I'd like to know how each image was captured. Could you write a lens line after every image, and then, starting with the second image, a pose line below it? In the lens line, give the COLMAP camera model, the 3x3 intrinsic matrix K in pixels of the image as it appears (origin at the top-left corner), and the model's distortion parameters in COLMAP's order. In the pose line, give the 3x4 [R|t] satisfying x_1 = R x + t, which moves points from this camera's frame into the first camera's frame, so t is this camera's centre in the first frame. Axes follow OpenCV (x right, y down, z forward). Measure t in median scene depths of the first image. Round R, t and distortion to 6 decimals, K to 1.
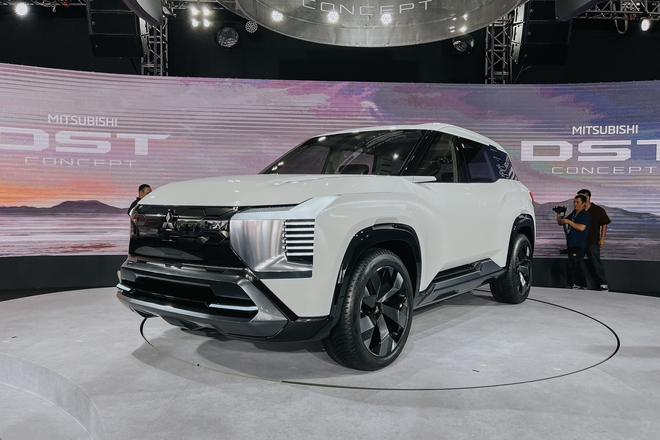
lens RADIAL K [[508.4, 0, 330.0], [0, 508.4, 220.0], [0, 0, 1]] dist [0.002678, 0.005196]
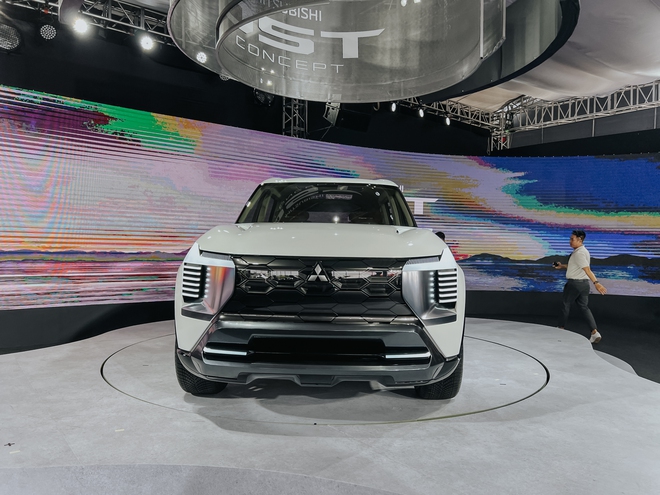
lens RADIAL K [[503.6, 0, 330.9], [0, 503.6, 240.0], [0, 0, 1]] dist [0.008191, 0.006922]
pose [[0.798440, 0.017766, 0.601812, -0.813219], [0.000199, 0.999557, -0.029771, -0.028521], [-0.602074, 0.023890, 0.798082, 0.231738]]
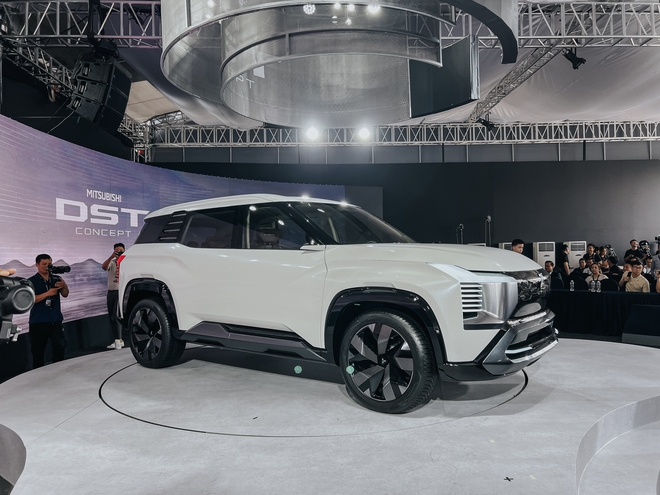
lens RADIAL K [[503.6, 0, 330.9], [0, 503.6, 240.0], [0, 0, 1]] dist [0.008191, 0.006922]
pose [[-0.016724, 0.024561, 0.999558, -1.523075], [0.047585, 0.998585, -0.023741, -0.091655], [-0.998727, 0.047167, -0.017869, 1.469694]]
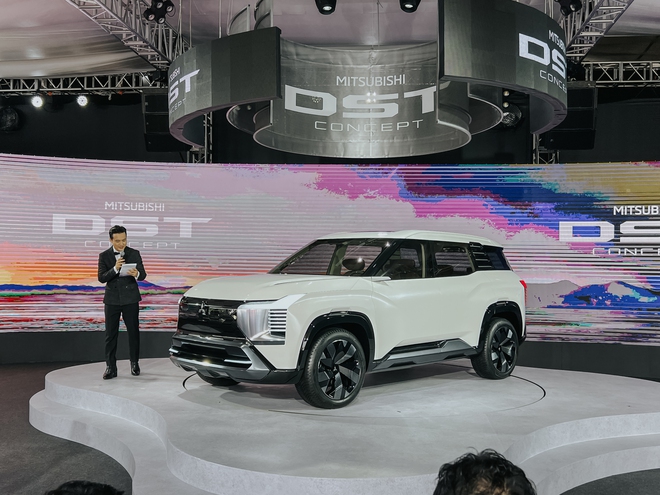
lens RADIAL K [[705.5, 0, 330.0], [0, 705.5, 247.5], [0, 0, 1]] dist [0.001875, 0.000011]
pose [[0.989034, 0.001138, -0.147685, 0.392055], [-0.009969, 0.998204, -0.059073, -0.059844], [0.147353, 0.059898, 0.987269, -1.101316]]
